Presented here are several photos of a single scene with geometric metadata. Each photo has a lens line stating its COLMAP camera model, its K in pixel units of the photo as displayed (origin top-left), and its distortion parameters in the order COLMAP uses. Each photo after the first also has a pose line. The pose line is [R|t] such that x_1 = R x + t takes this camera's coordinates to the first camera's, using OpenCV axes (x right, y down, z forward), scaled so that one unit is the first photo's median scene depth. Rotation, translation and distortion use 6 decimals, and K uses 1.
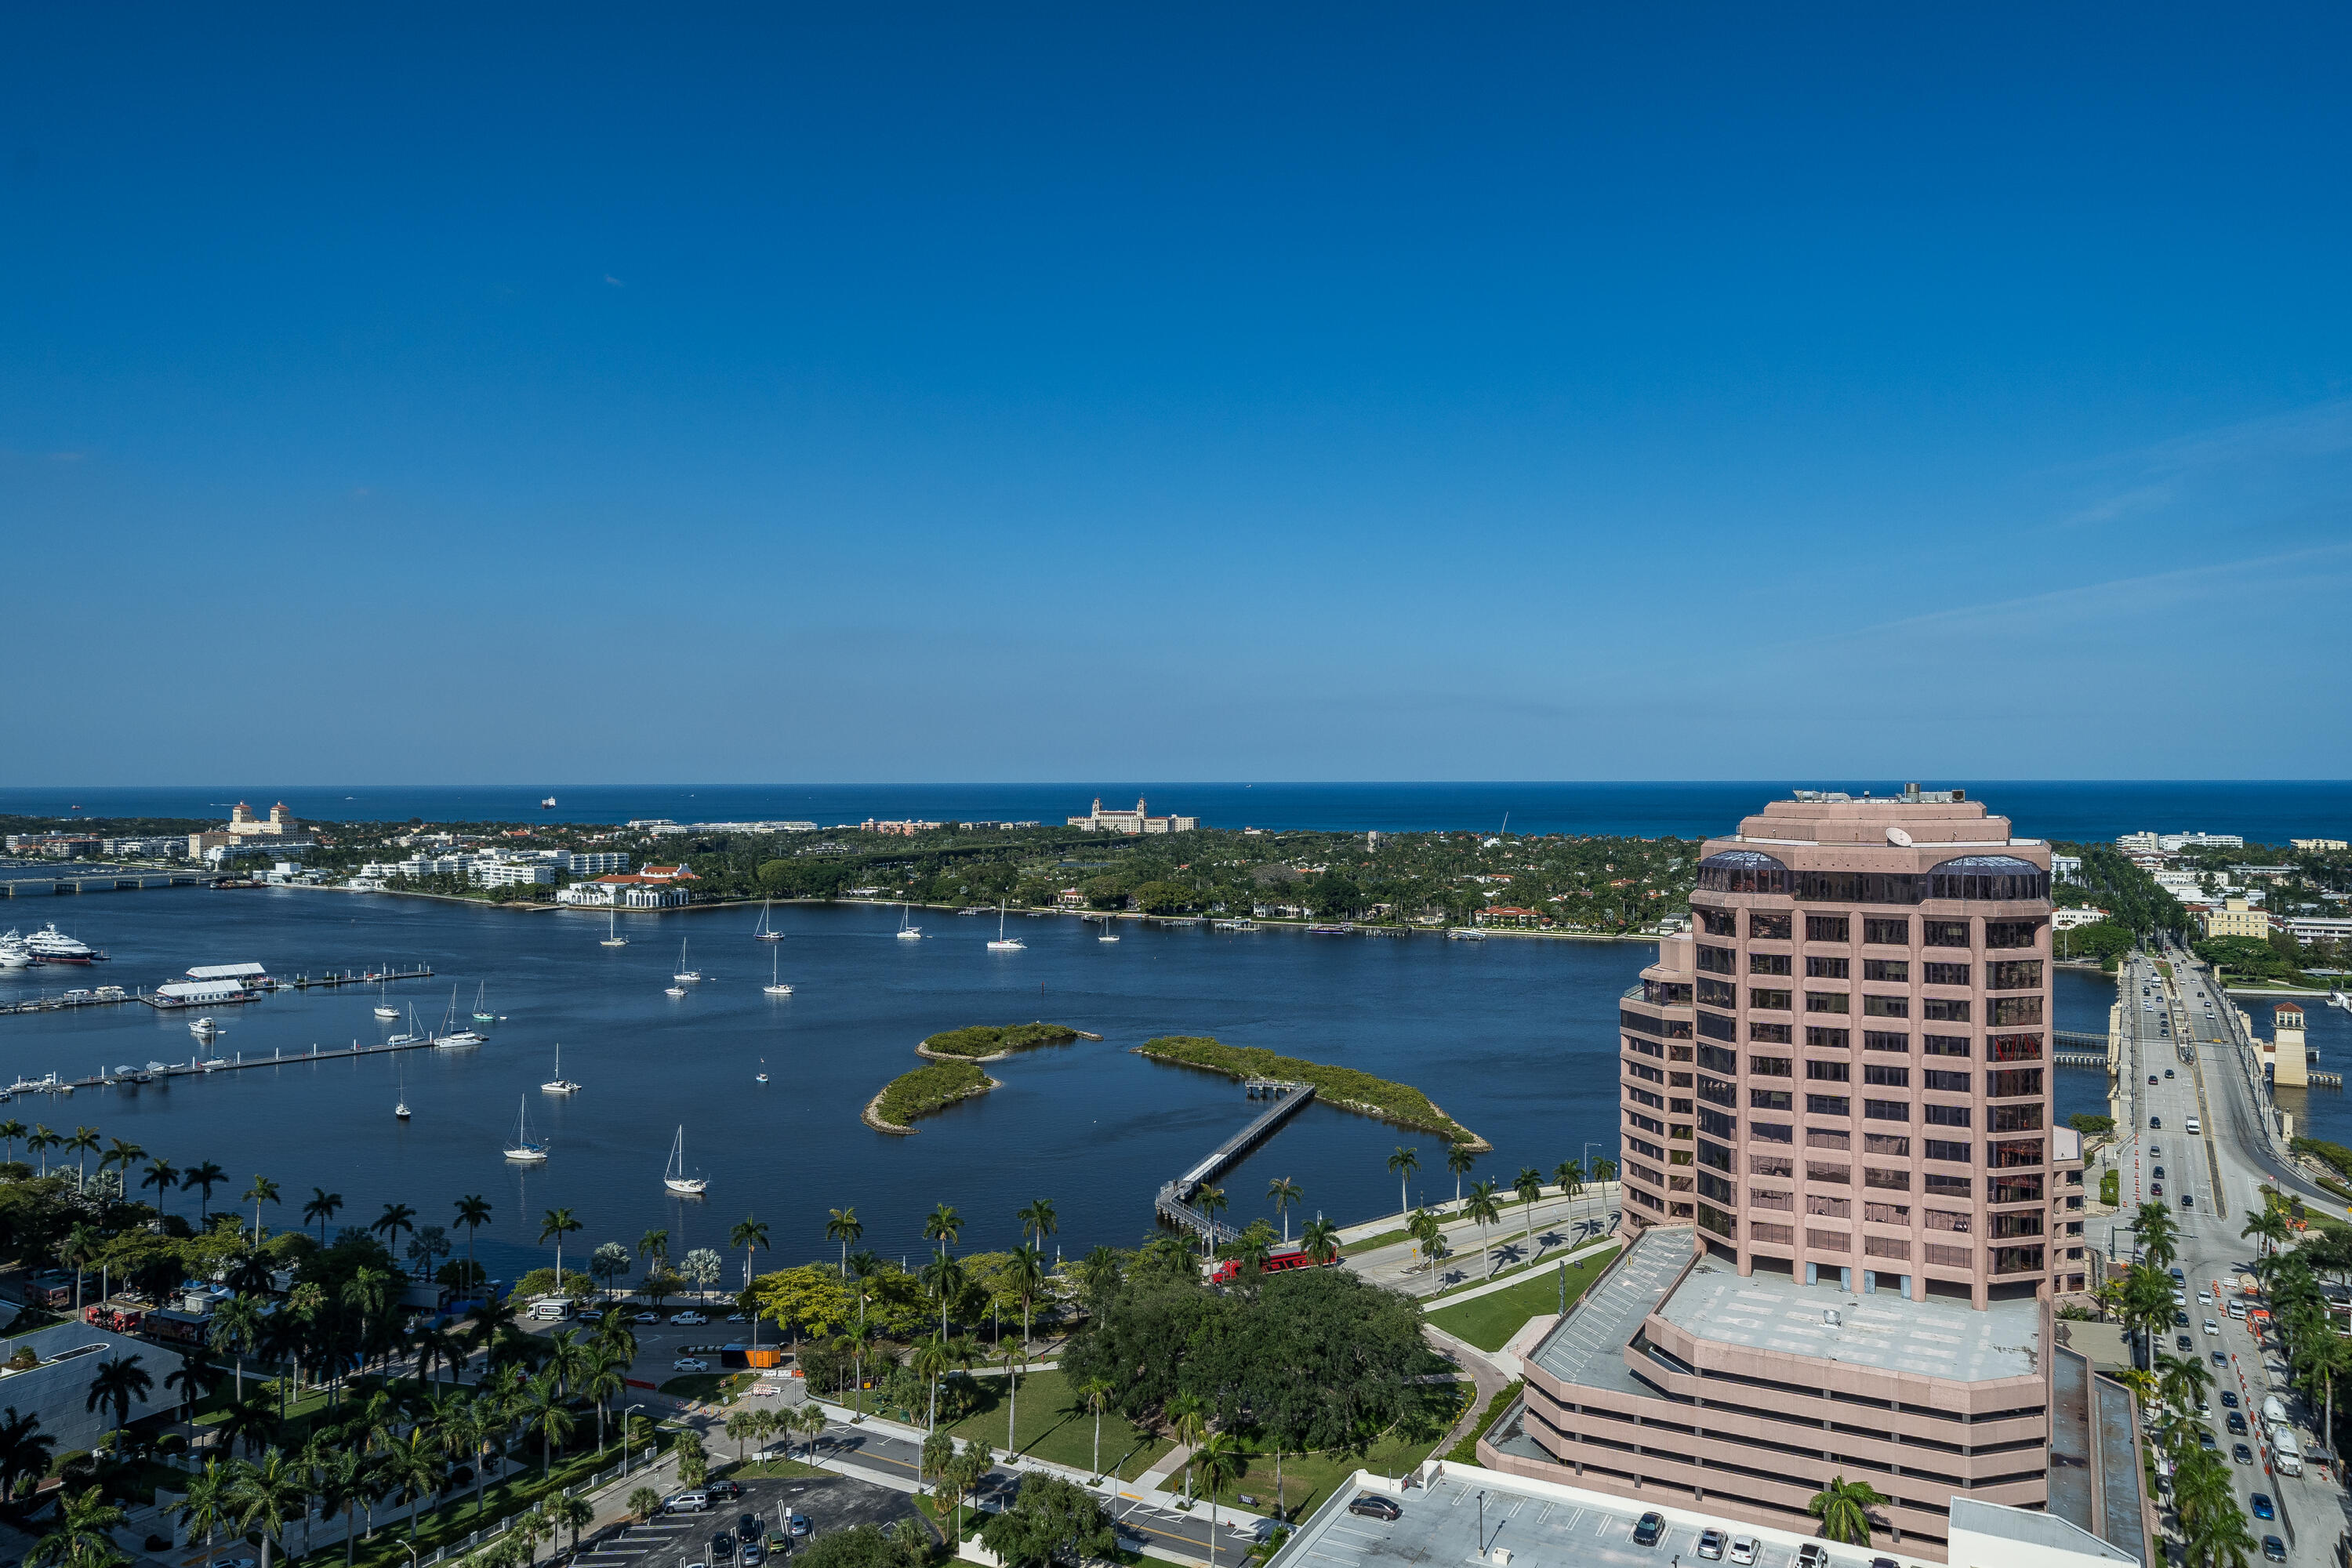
lens RADIAL K [[1581.3, 0, 1176.6], [0, 1581.3, 773.2], [0, 0, 1]] dist [0.002147, 0.000984]
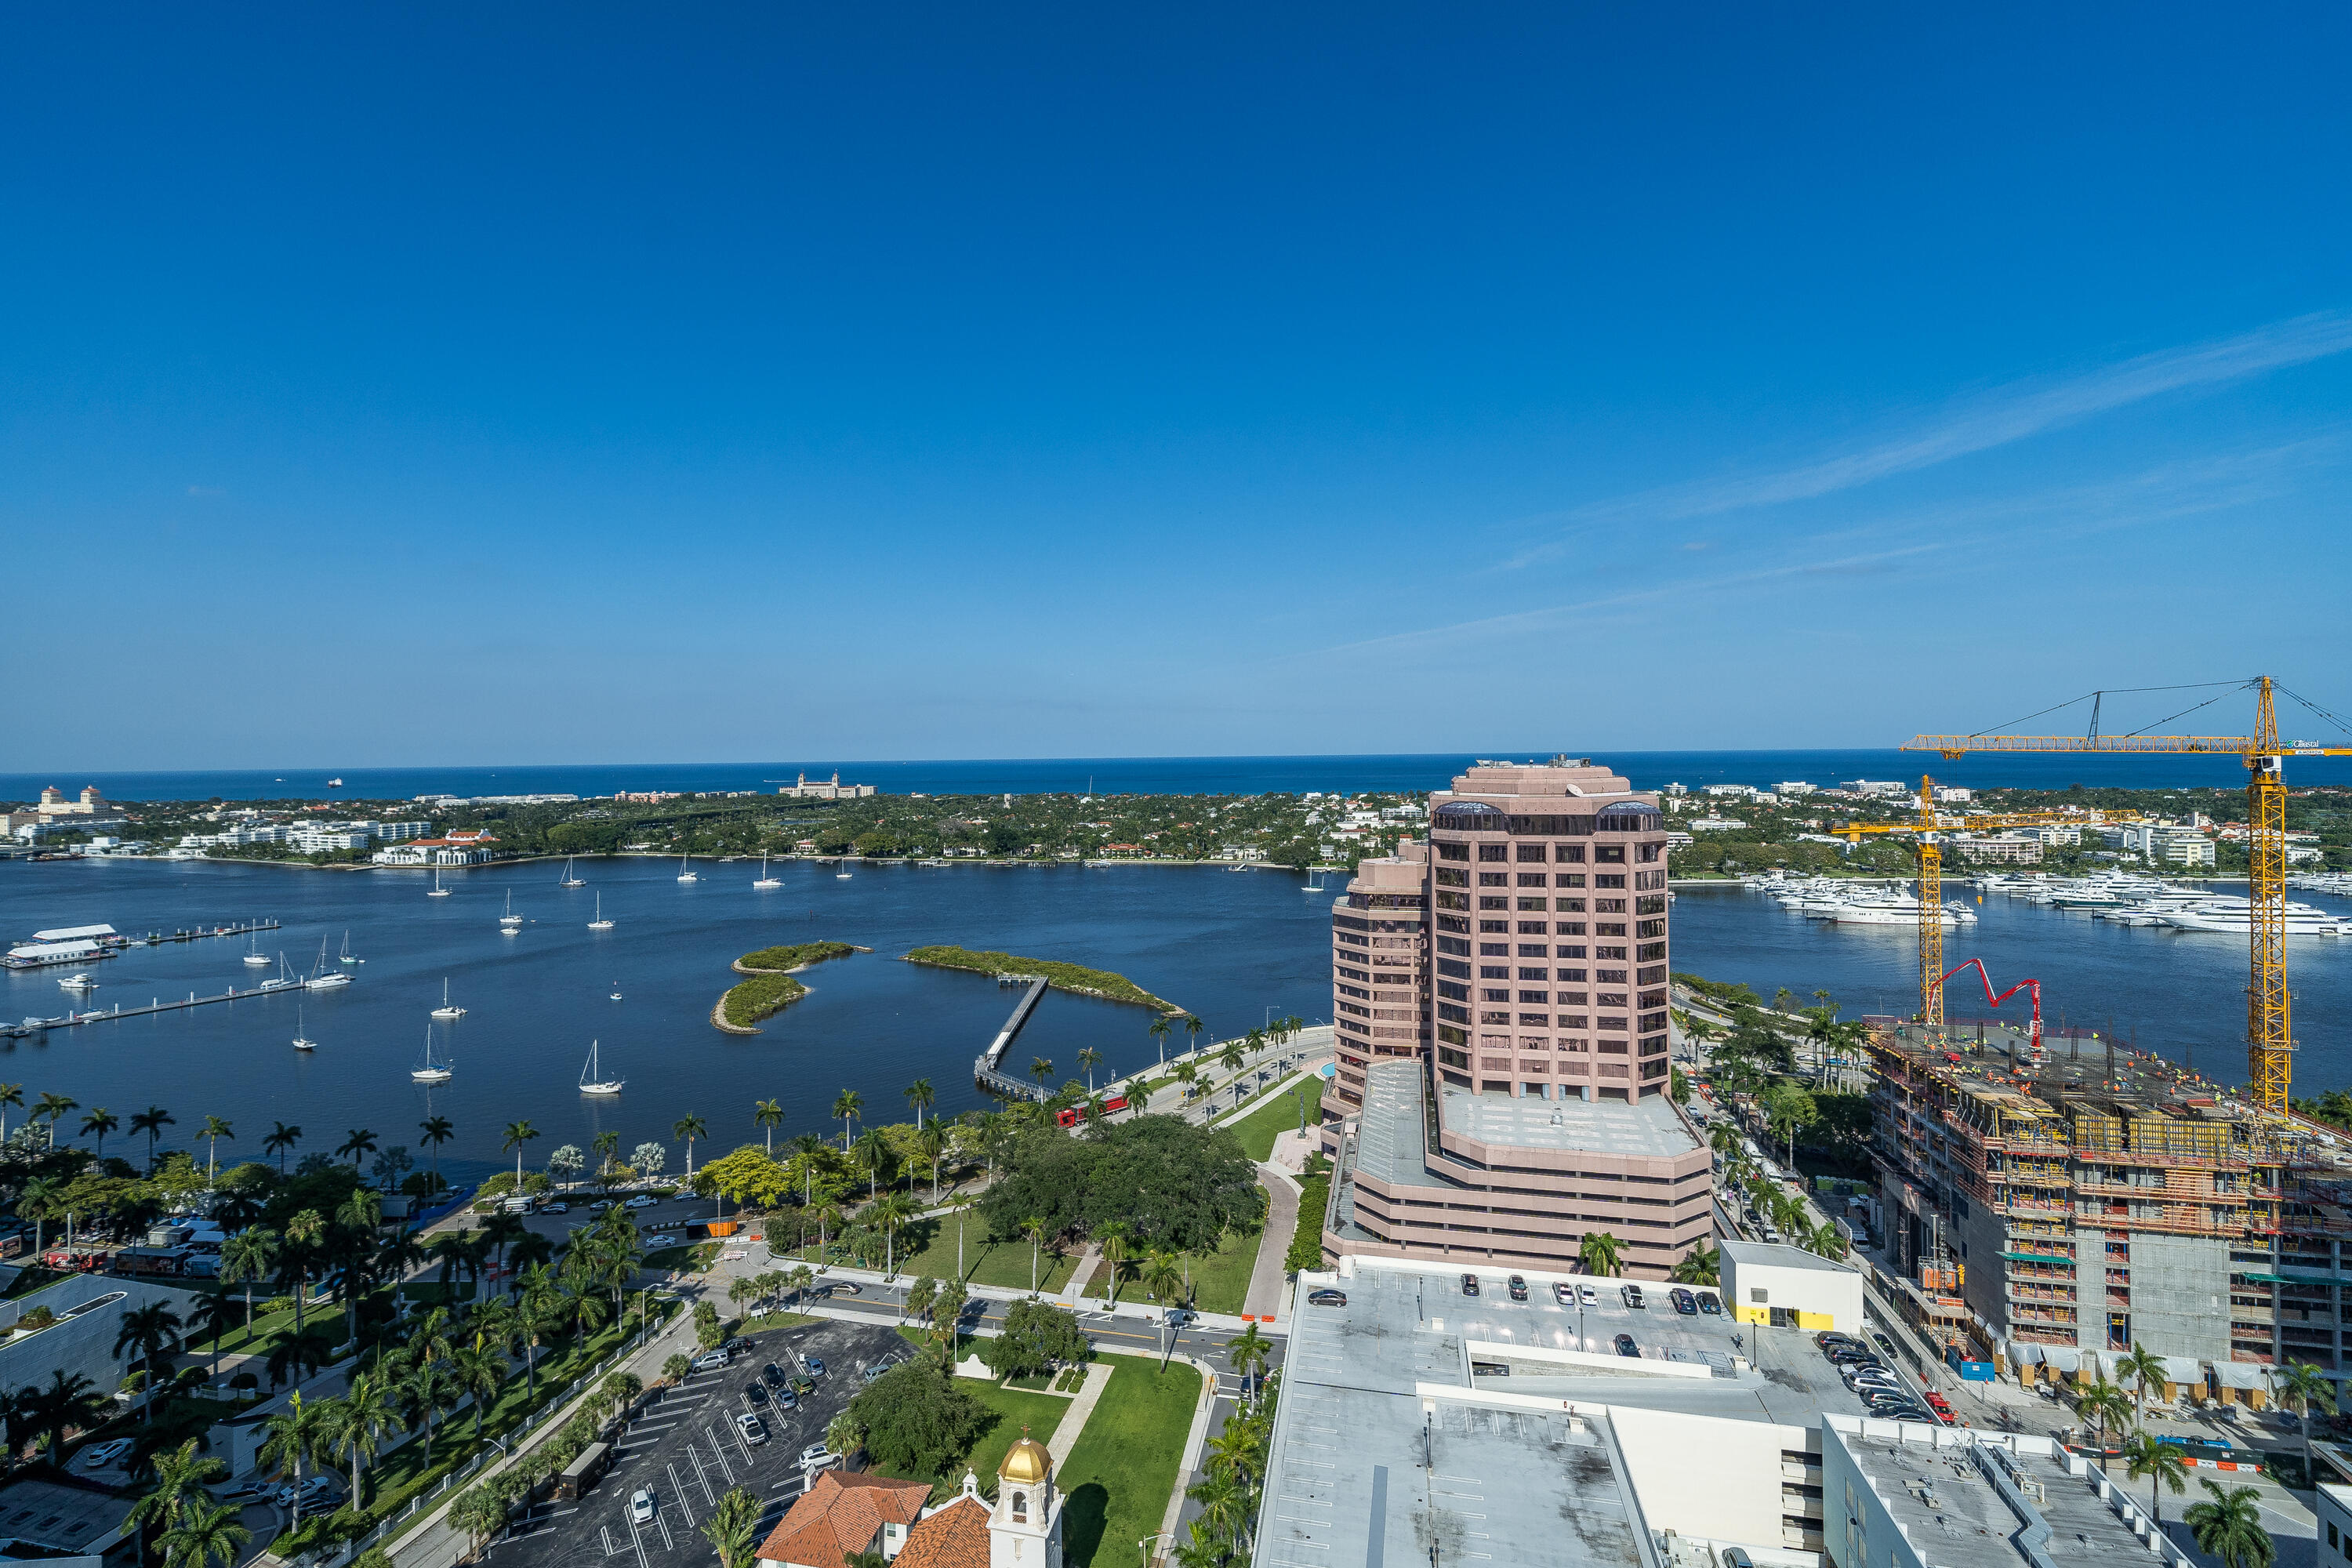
lens RADIAL K [[1092.8, 0, 1108.0], [0, 1092.8, 748.9], [0, 0, 1]] dist [-0.000465, 0.001271]
pose [[0.967717, -0.007866, 0.251916, -0.168349], [0.008958, 0.999955, -0.003190, 0.000717], [-0.251879, 0.005344, 0.967744, 0.089156]]
